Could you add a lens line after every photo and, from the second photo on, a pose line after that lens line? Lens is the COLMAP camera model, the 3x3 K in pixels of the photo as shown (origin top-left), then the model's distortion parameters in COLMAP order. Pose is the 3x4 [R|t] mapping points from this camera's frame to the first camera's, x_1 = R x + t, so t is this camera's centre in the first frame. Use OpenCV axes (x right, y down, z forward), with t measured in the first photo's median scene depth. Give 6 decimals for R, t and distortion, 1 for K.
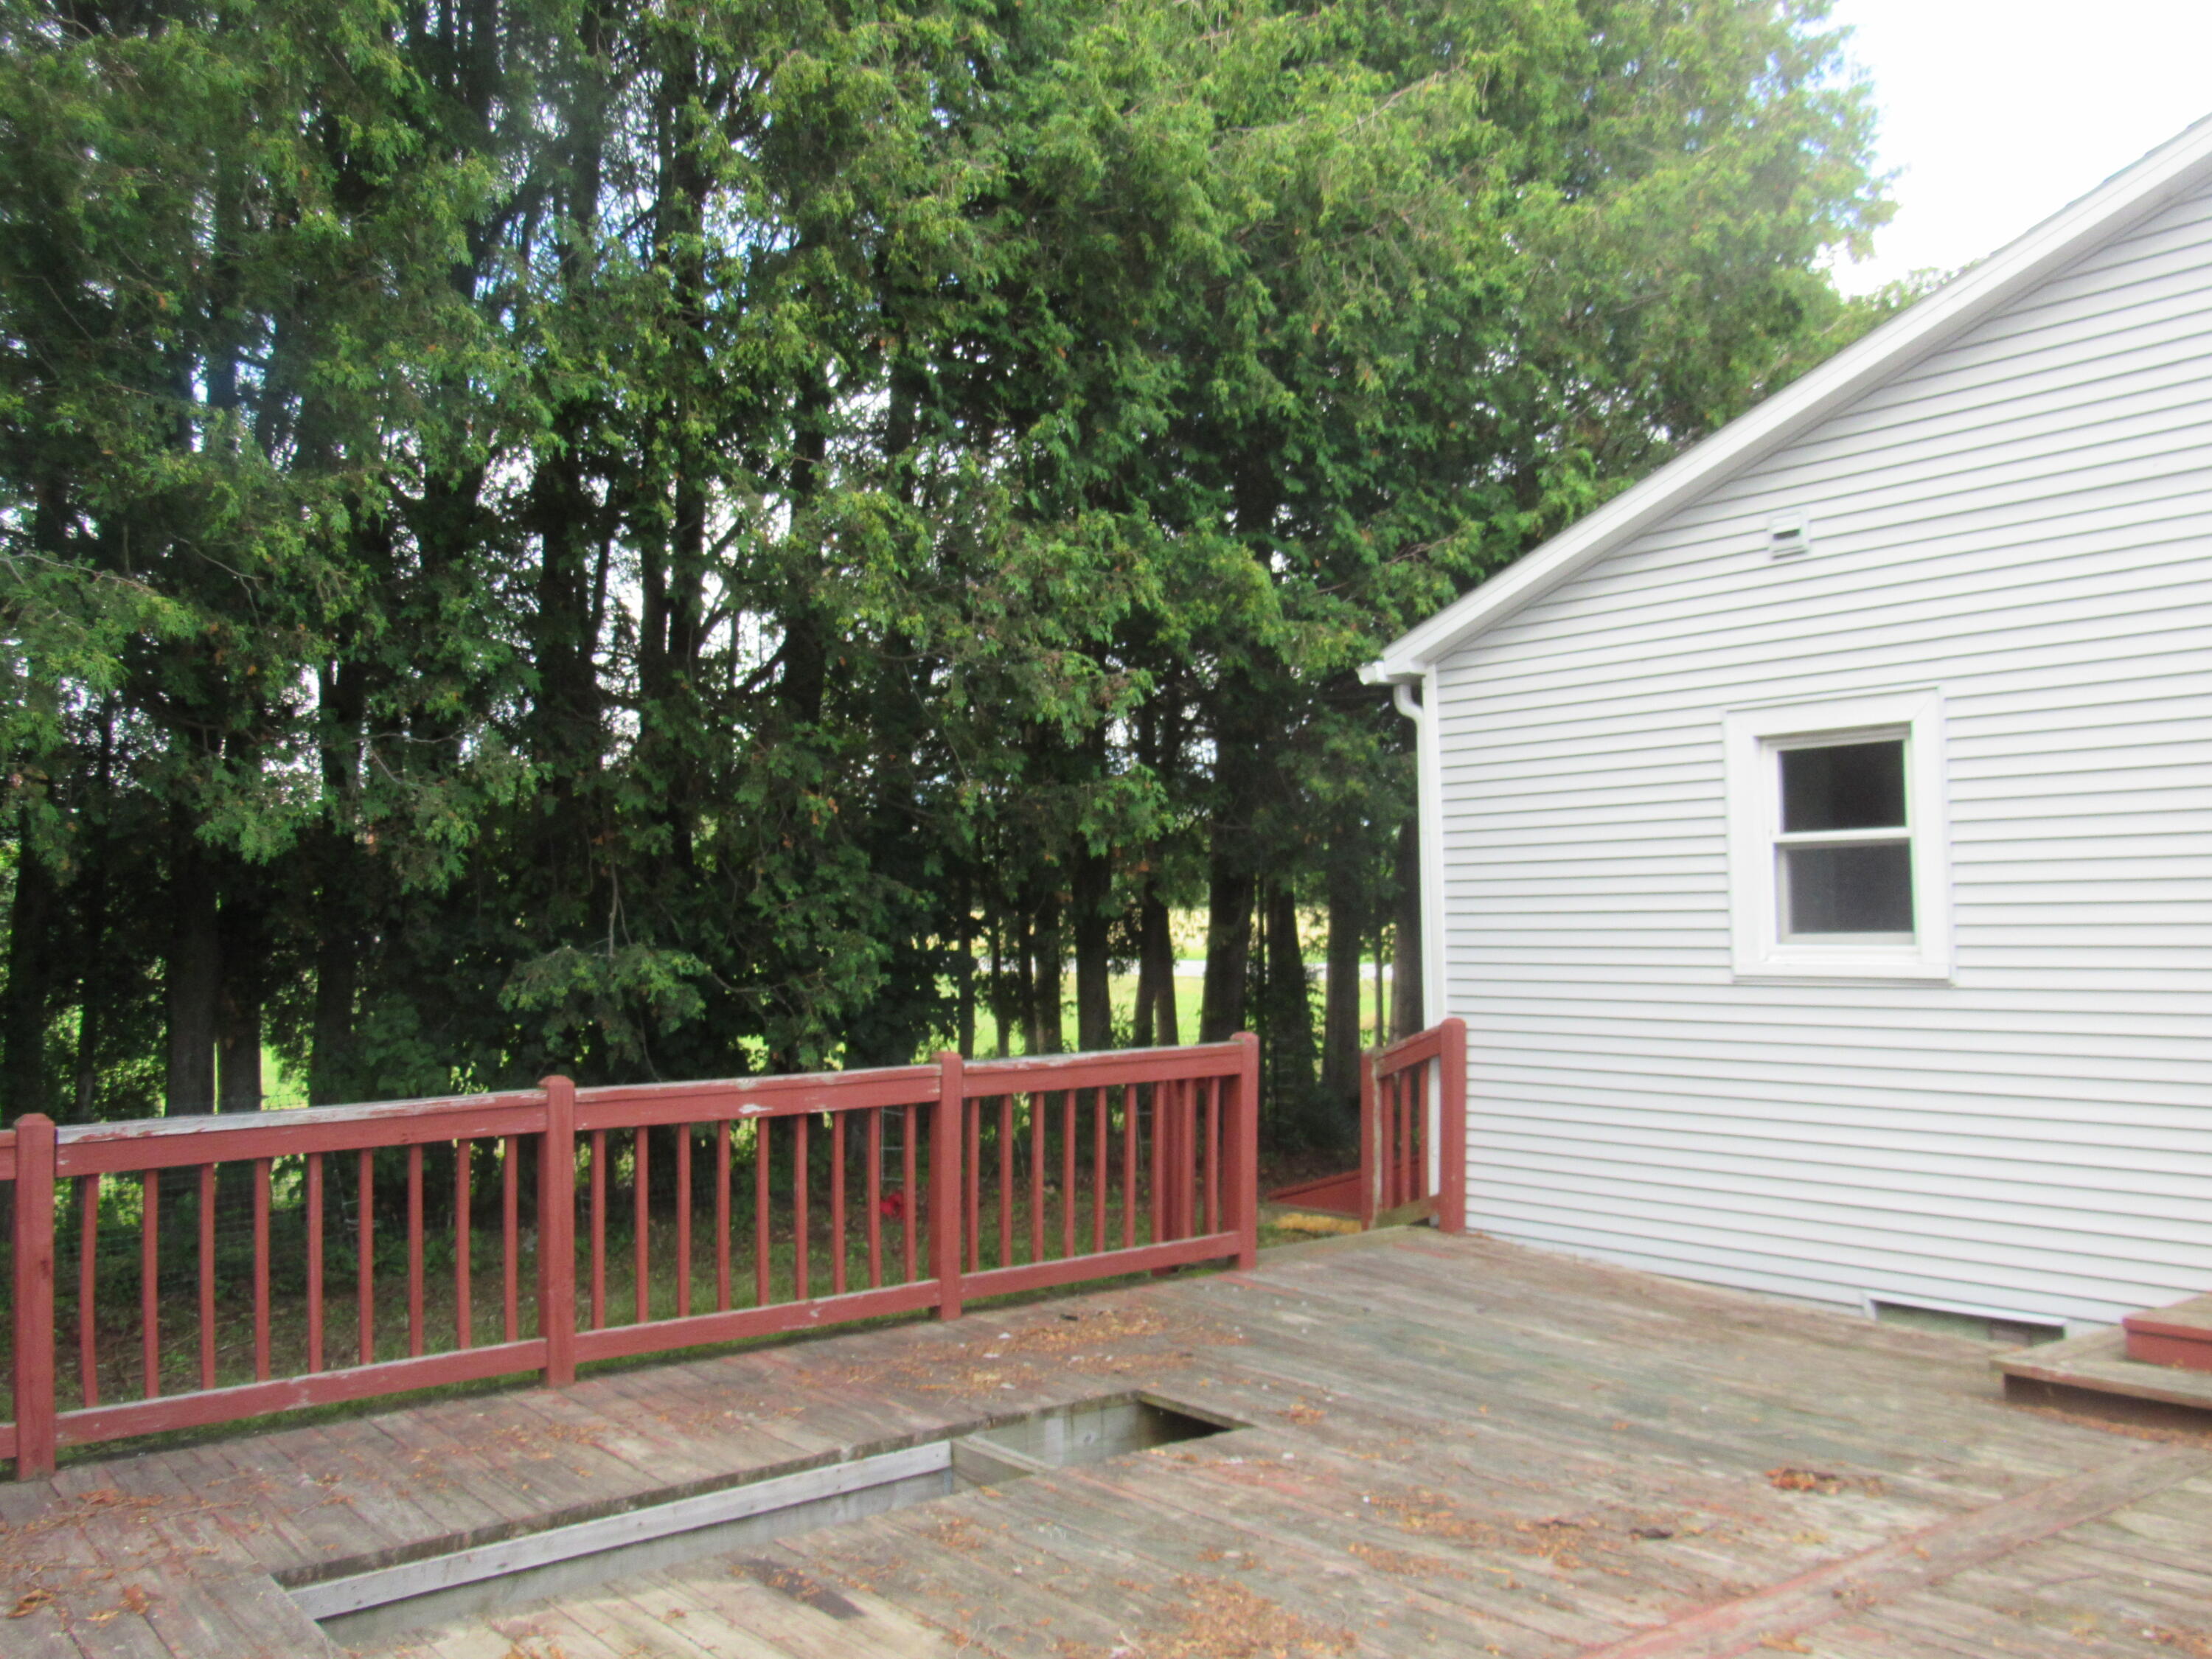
lens RADIAL K [[1901.8, 0, 1109.5], [0, 1901.8, 838.3], [0, 0, 1]] dist [-0.035958, 0.017926]
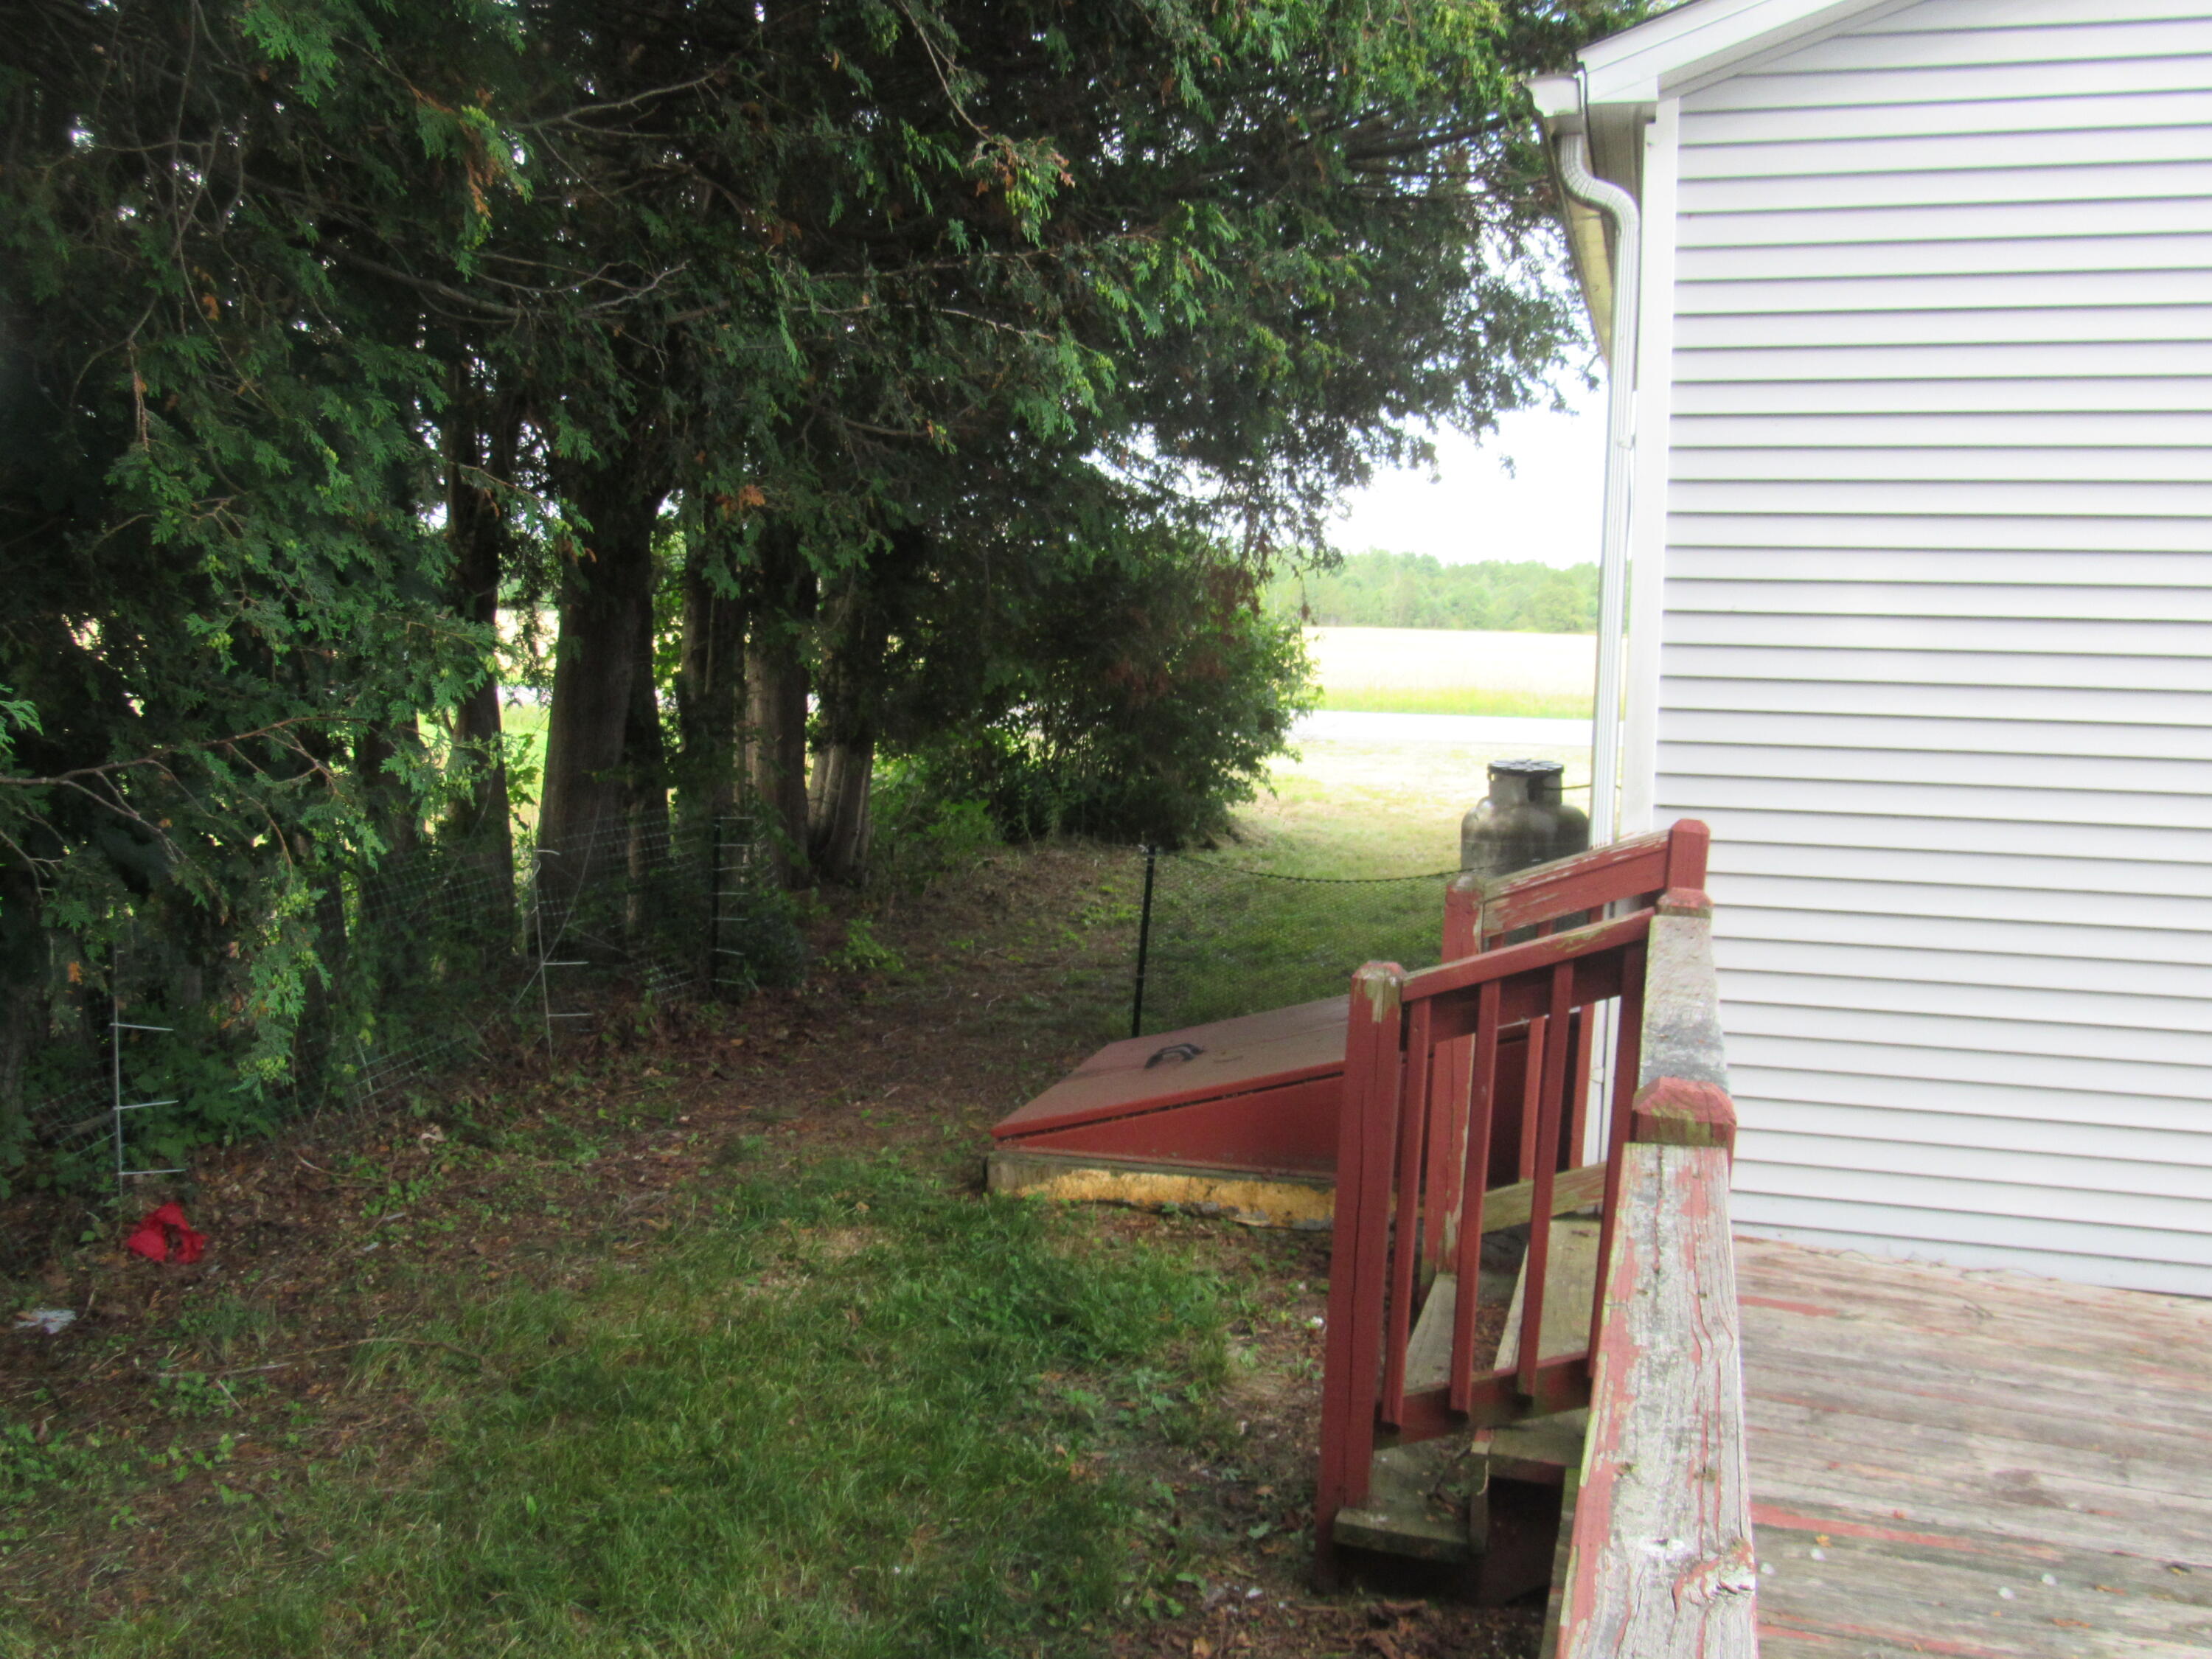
lens RADIAL K [[1901.8, 0, 1109.0], [0, 1901.8, 845.4], [0, 0, 1]] dist [-0.035958, 0.017926]
pose [[0.821766, -0.035503, 0.568718, -0.230900], [-0.051583, 0.989325, 0.136295, 0.039691], [-0.567486, -0.141338, 0.811162, 0.662671]]
